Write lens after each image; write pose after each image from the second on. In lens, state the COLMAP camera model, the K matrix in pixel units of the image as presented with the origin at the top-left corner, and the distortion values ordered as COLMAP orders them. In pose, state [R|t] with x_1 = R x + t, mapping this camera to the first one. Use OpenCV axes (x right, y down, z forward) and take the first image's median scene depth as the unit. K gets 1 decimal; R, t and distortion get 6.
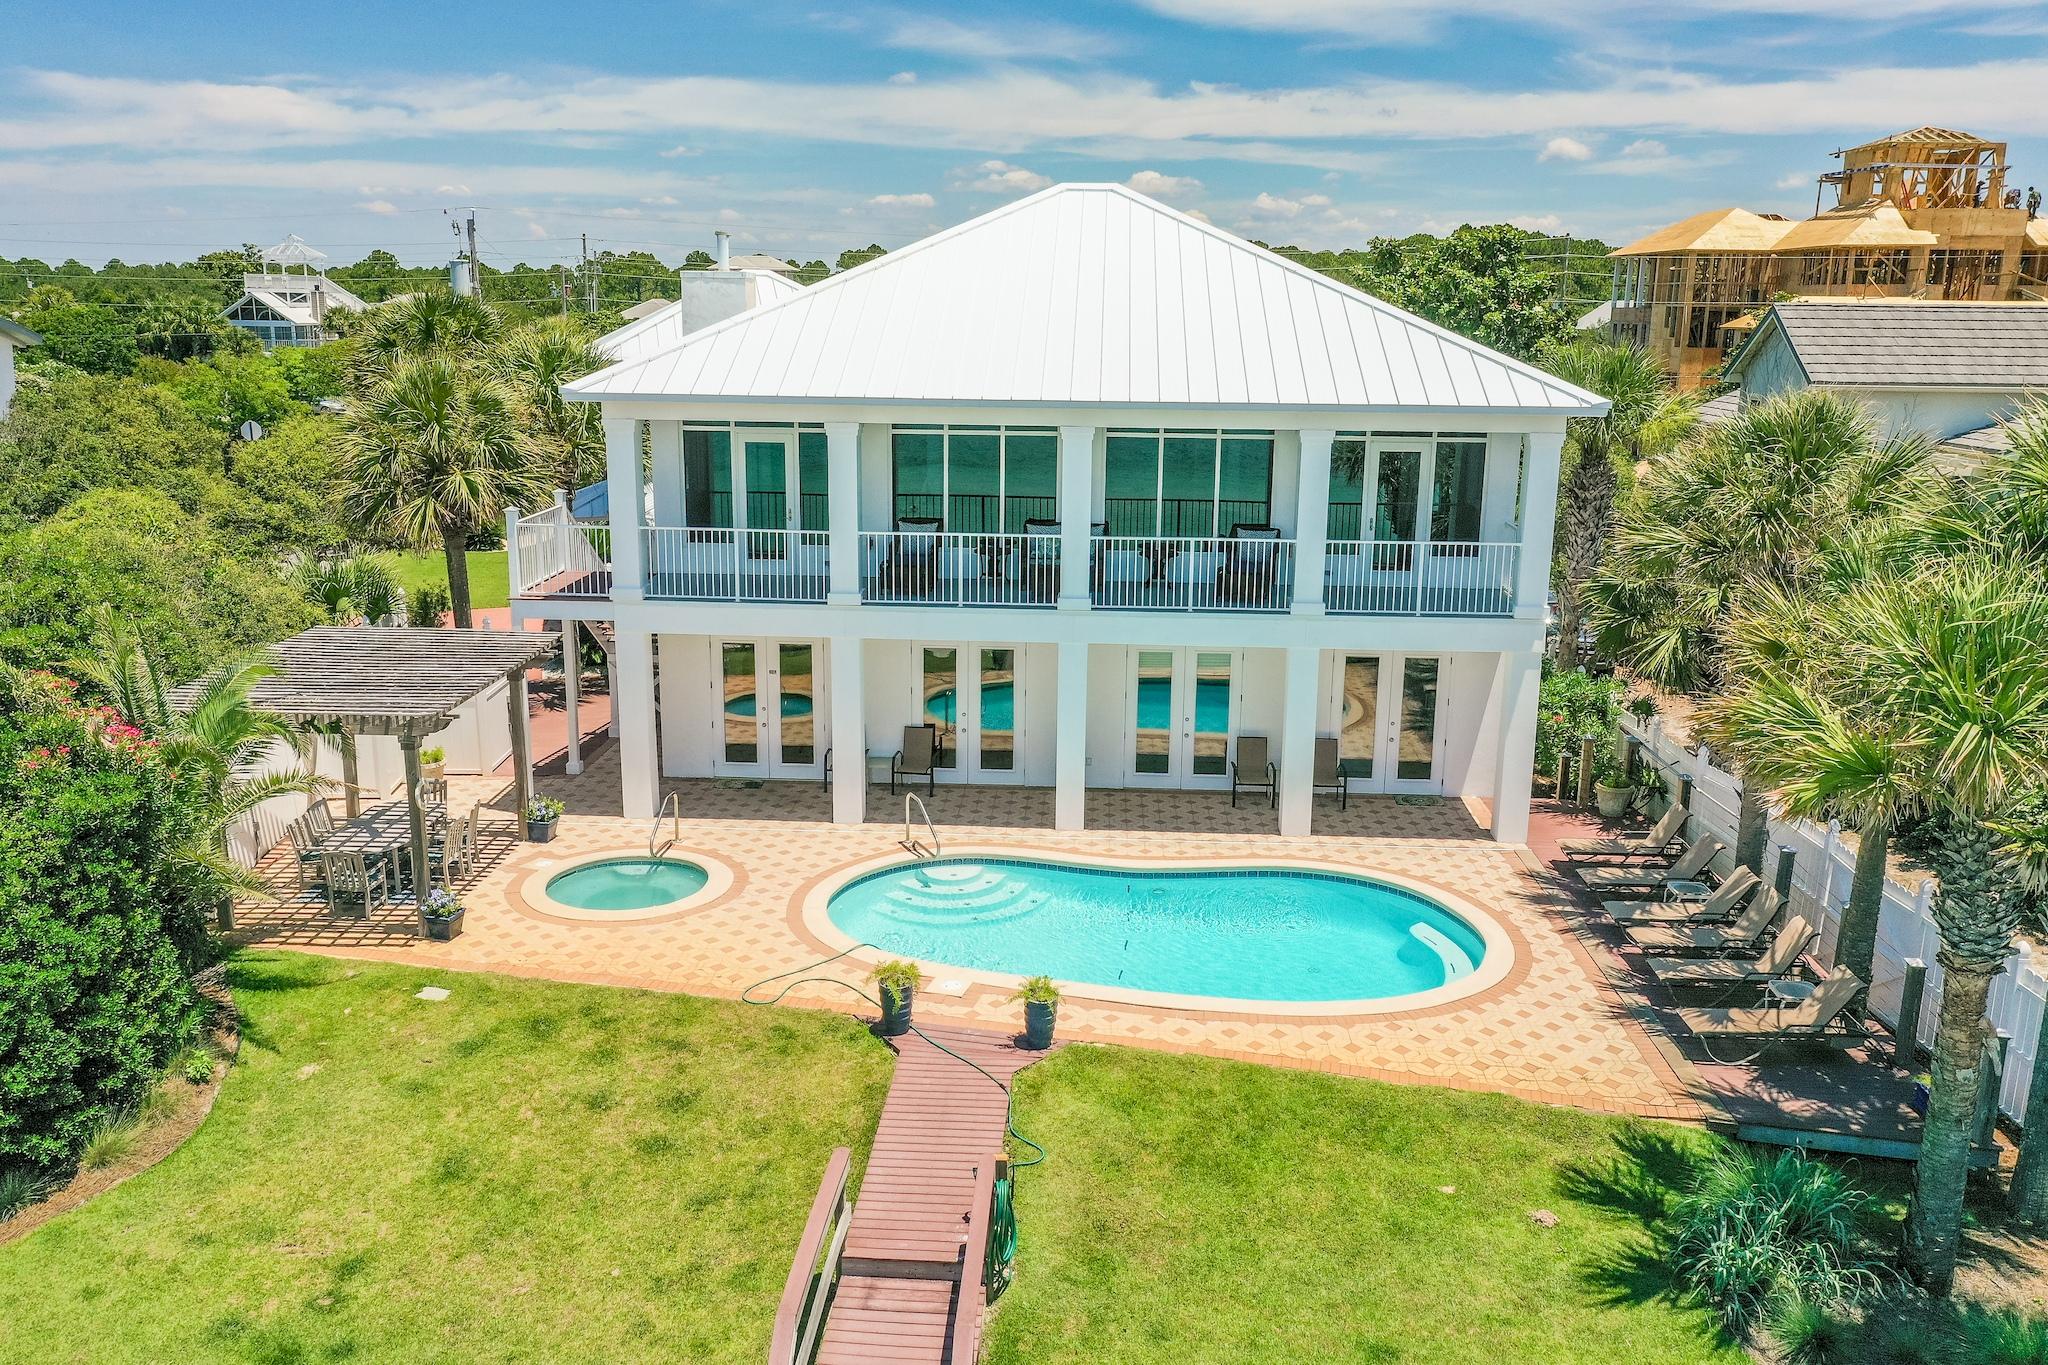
lens RADIAL K [[1641.9, 0, 1024.0], [0, 1641.9, 684.1], [0, 0, 1]] dist [-0.006887, 0.000515]
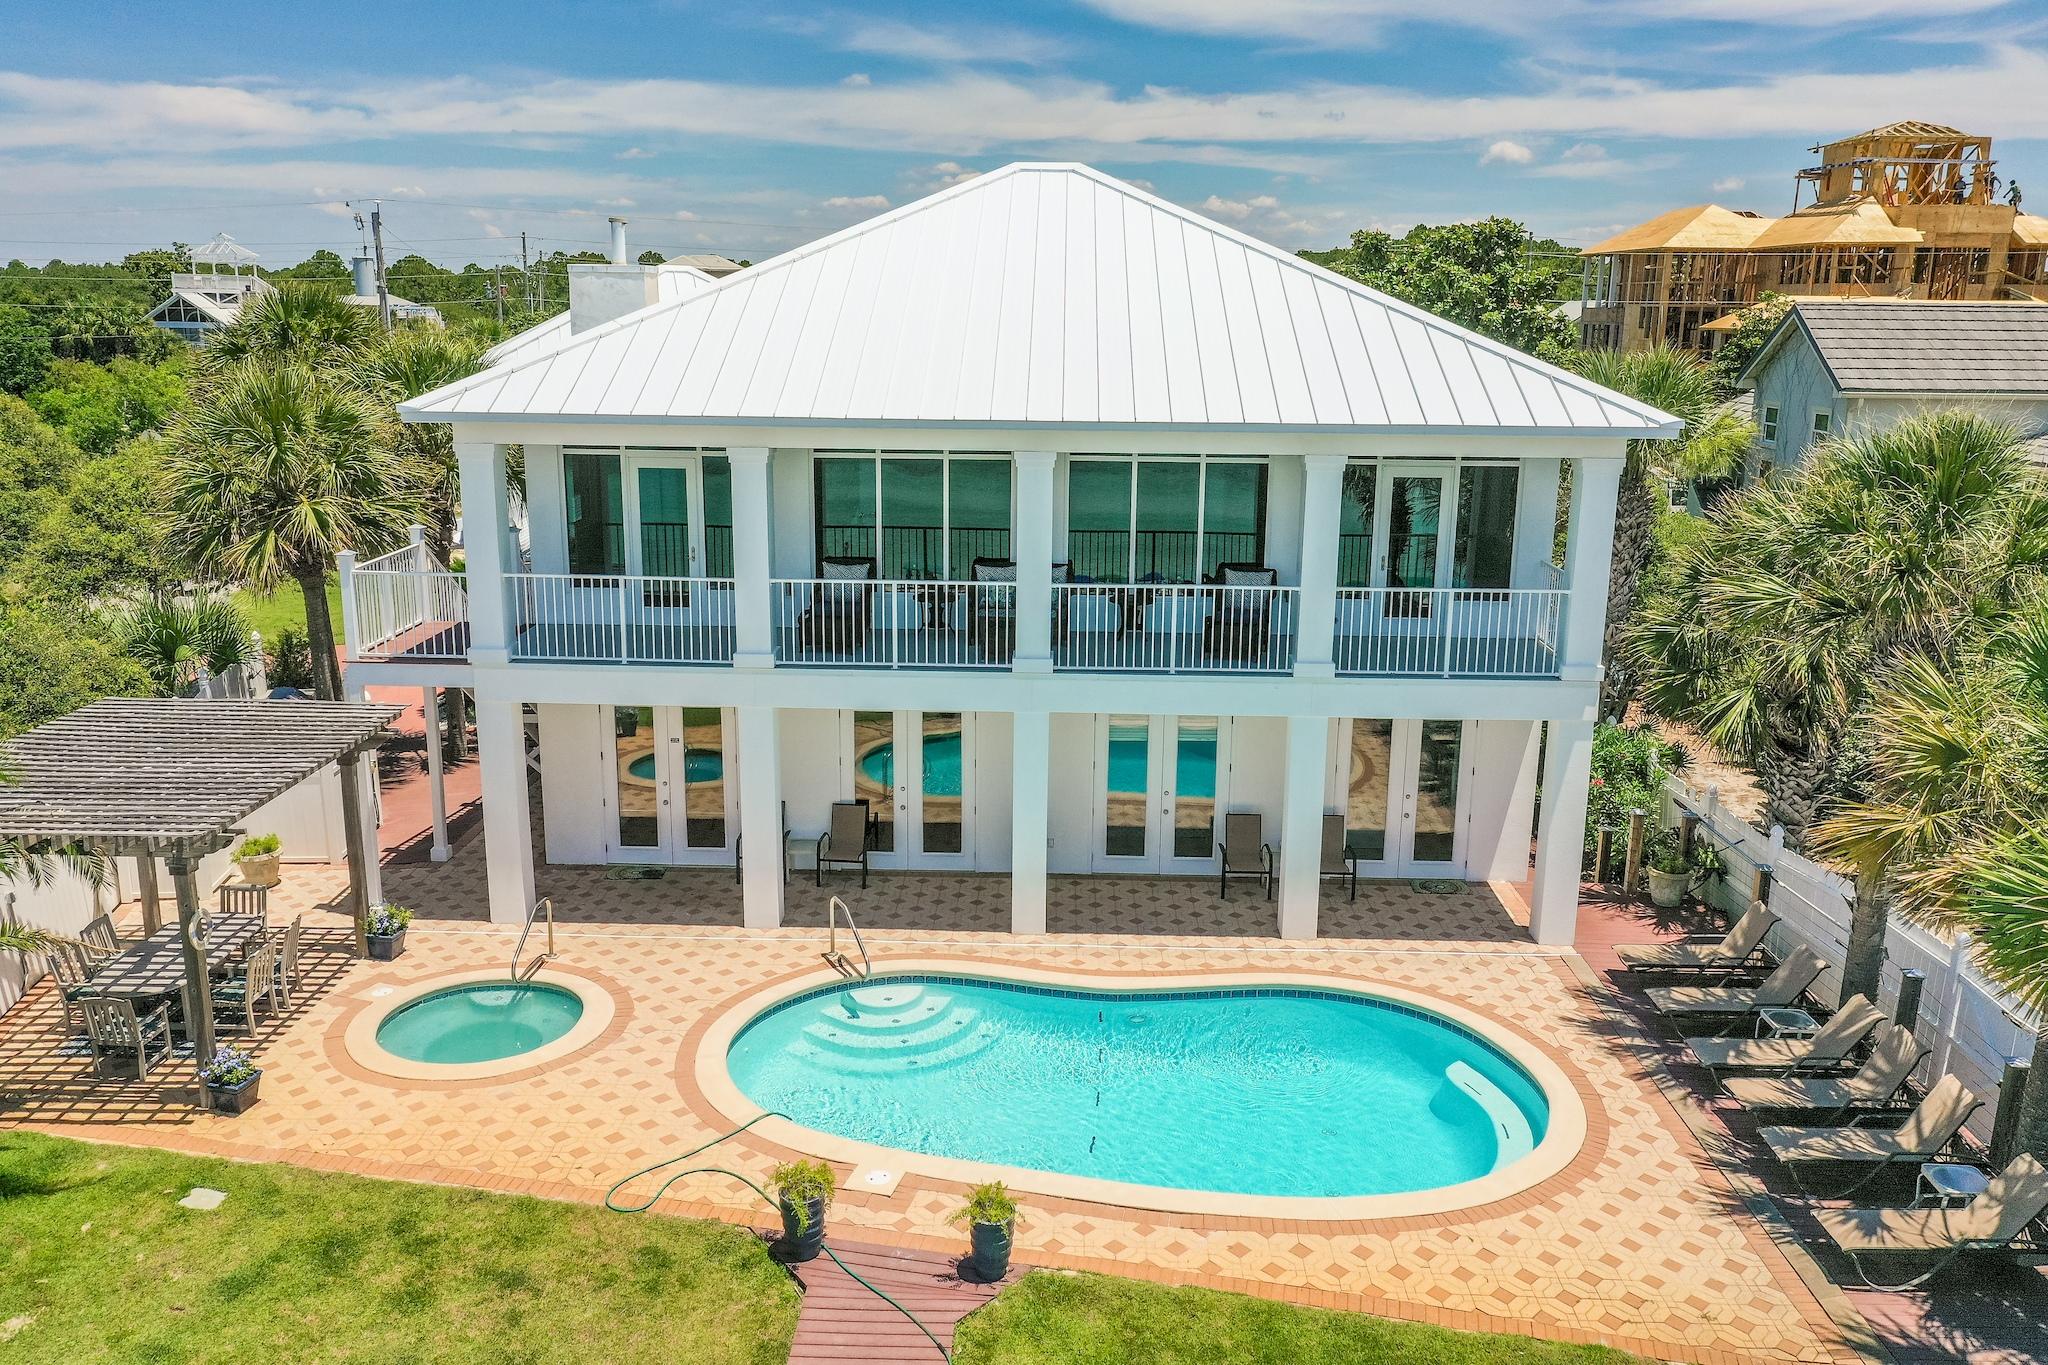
lens RADIAL K [[1641.9, 0, 1018.7], [0, 1641.9, 682.3], [0, 0, 1]] dist [-0.006887, 0.000515]
pose [[0.999719, -0.005810, 0.022990, 0.004527], [0.005844, 0.999982, -0.001423, -0.038026], [-0.022981, 0.001557, 0.999735, 0.168866]]
